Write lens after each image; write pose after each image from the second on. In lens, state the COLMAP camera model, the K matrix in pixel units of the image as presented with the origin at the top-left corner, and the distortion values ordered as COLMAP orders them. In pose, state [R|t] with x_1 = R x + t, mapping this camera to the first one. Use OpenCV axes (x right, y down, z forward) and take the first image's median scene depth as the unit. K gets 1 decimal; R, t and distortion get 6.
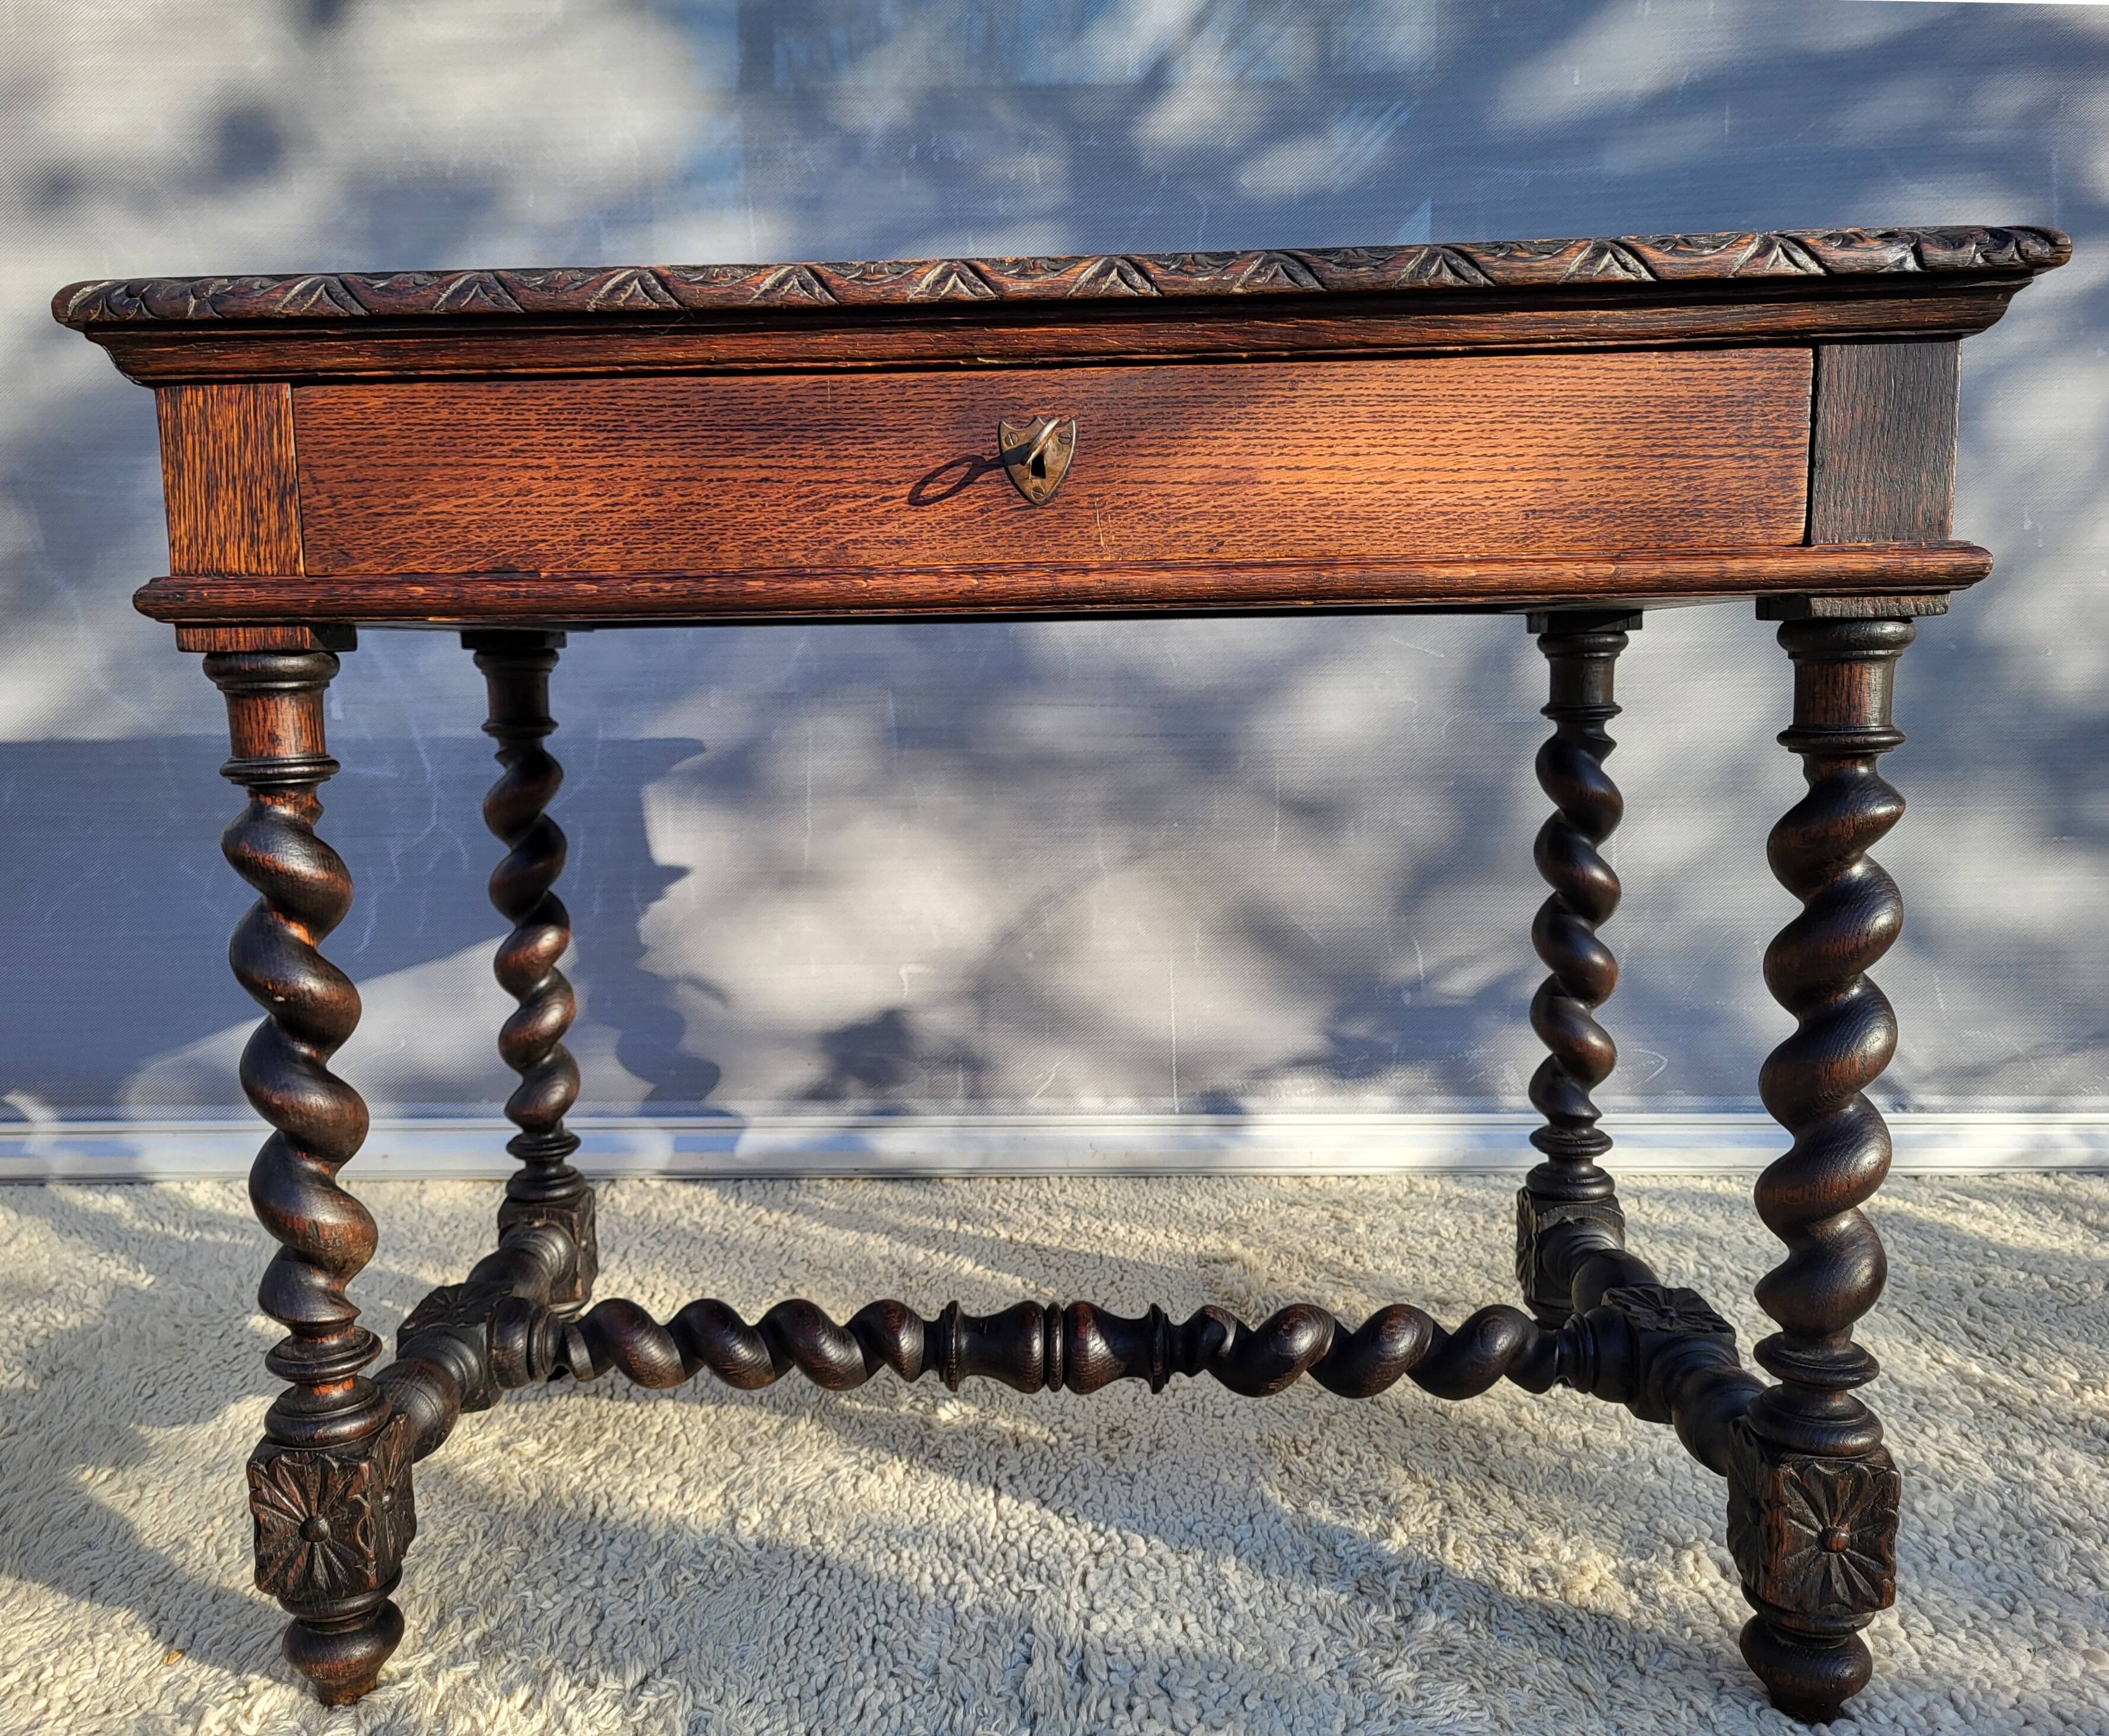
lens RADIAL K [[1795.8, 0, 970.6], [0, 1795.8, 899.6], [0, 0, 1]] dist [0.051909, -0.035821]
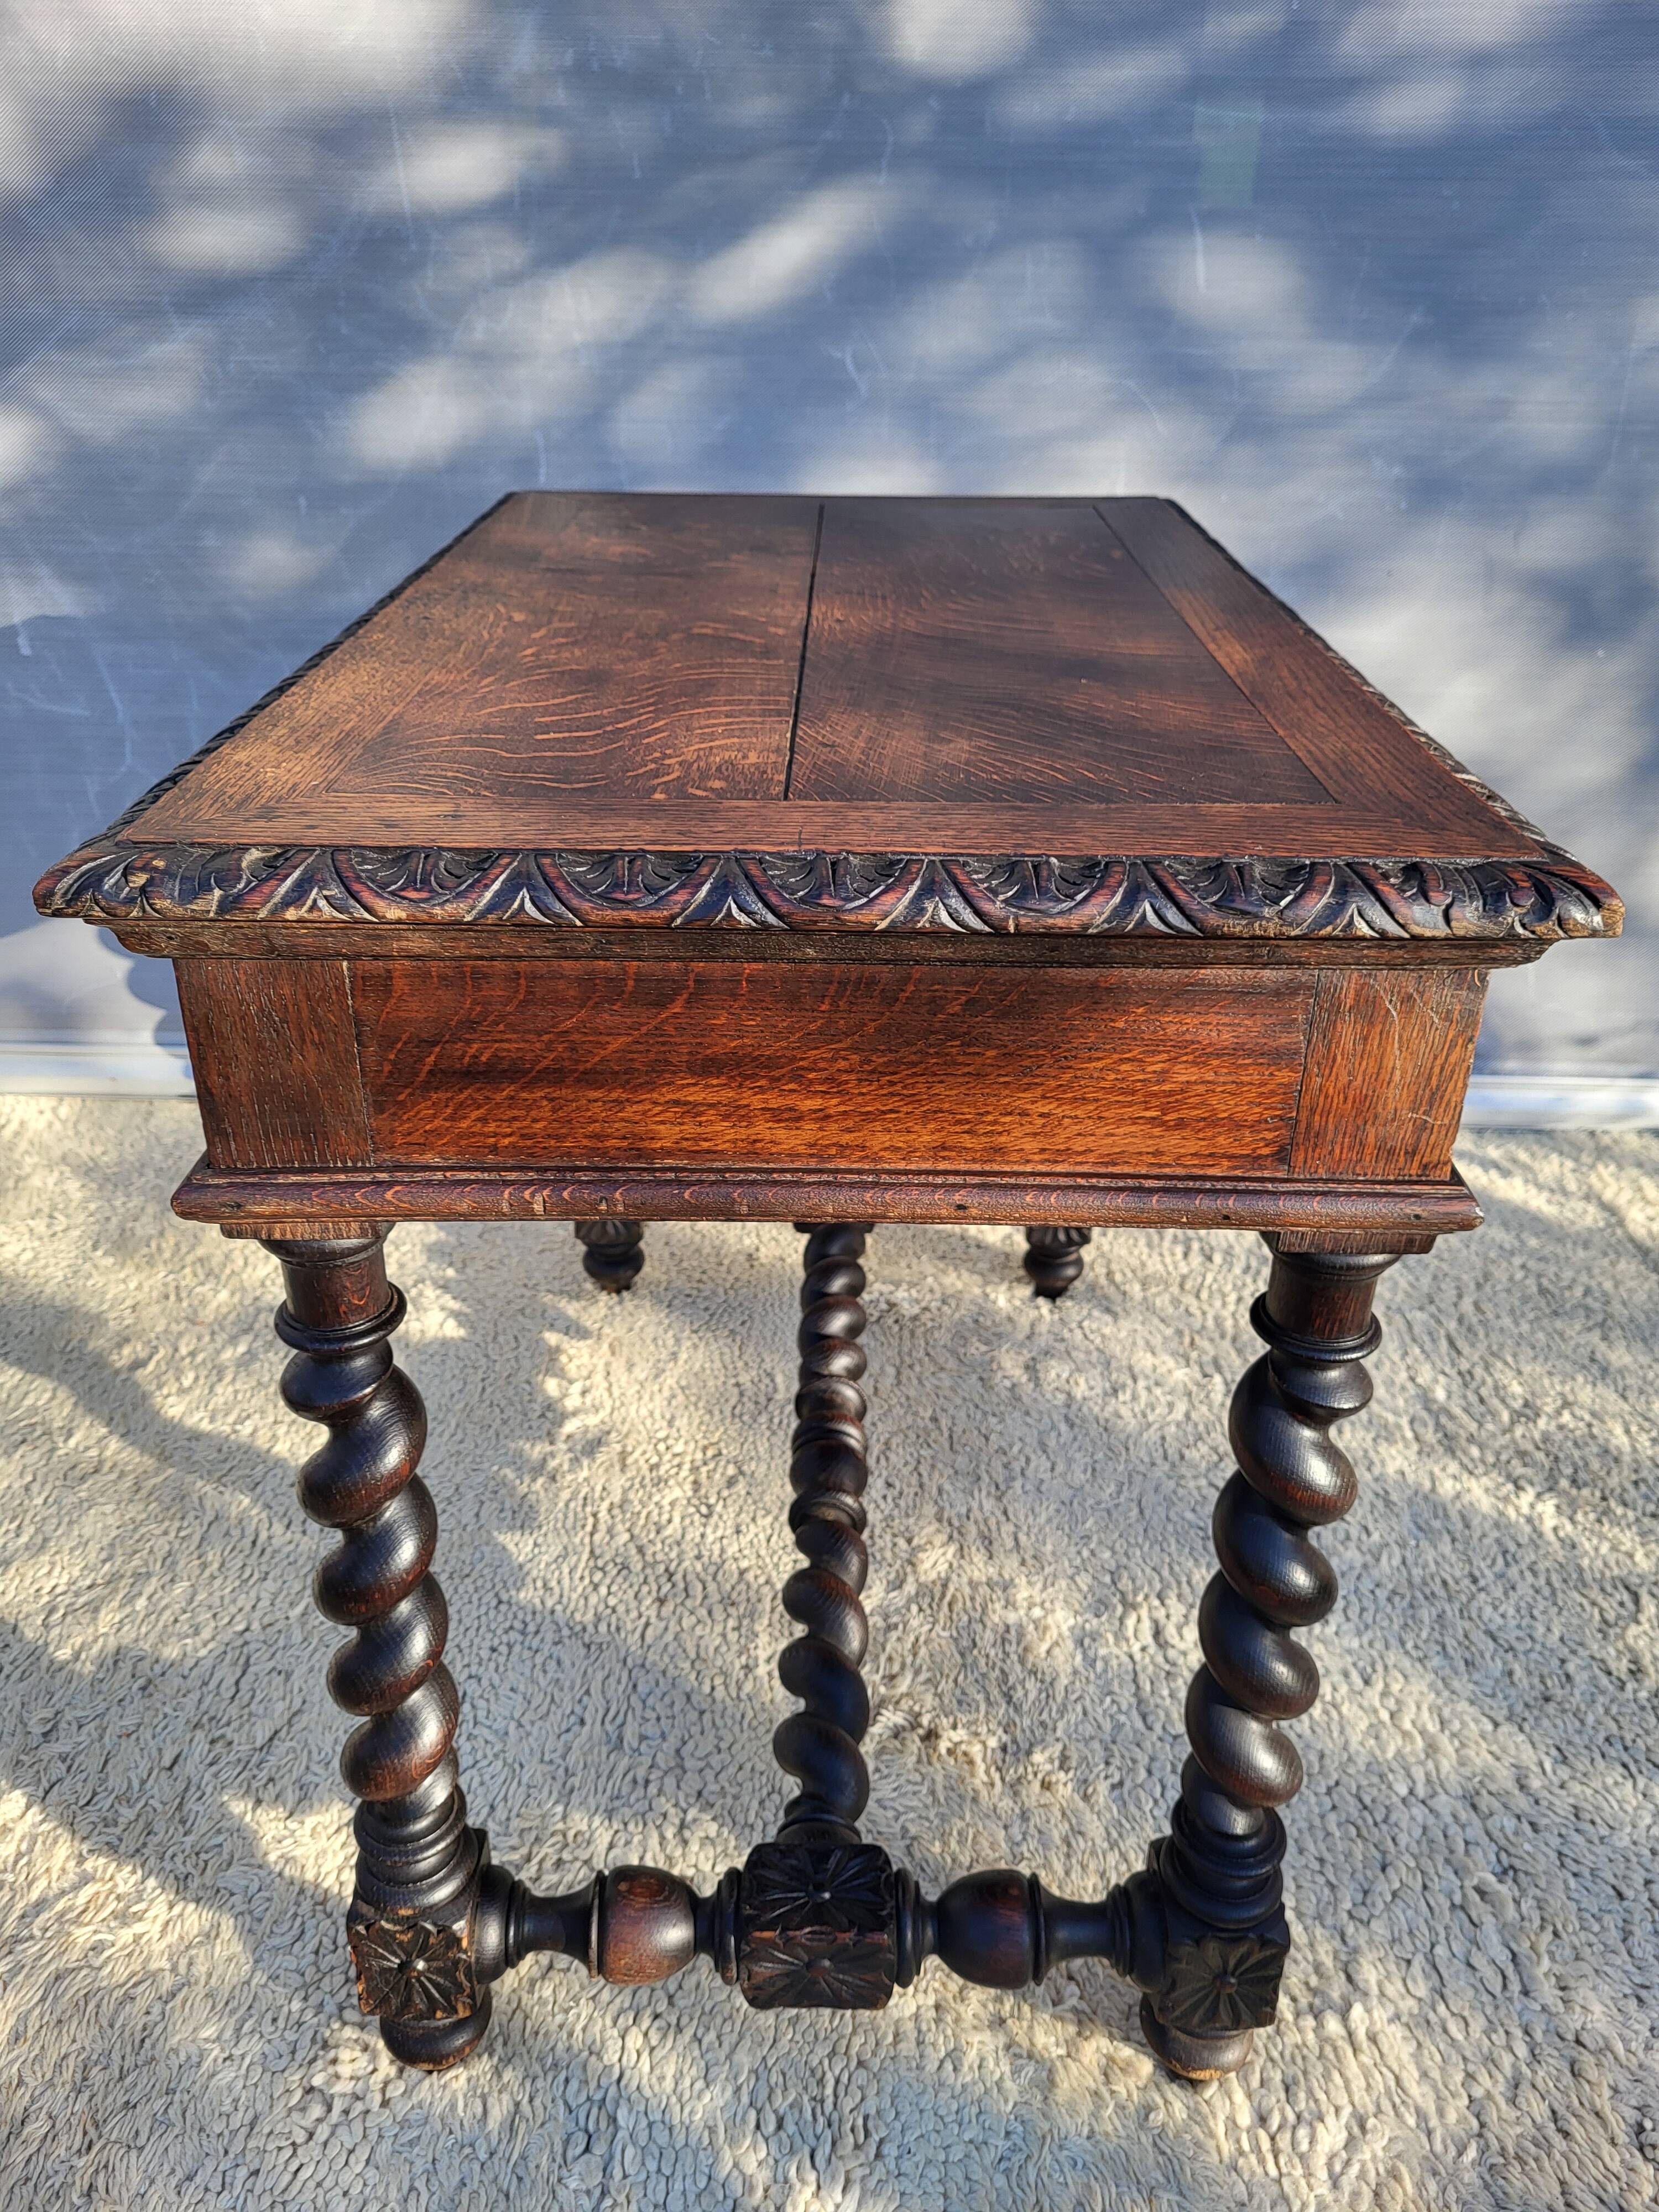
lens RADIAL K [[1677.7, 0, 829.5], [0, 1677.7, 1106.0], [0, 0, 1]] dist [0.042678, -0.021123]
pose [[0.999514, 0.022520, 0.021547, 0.161489], [-0.028523, 0.939588, 0.341118, -0.370772], [-0.012563, -0.341567, 0.939773, 0.038399]]
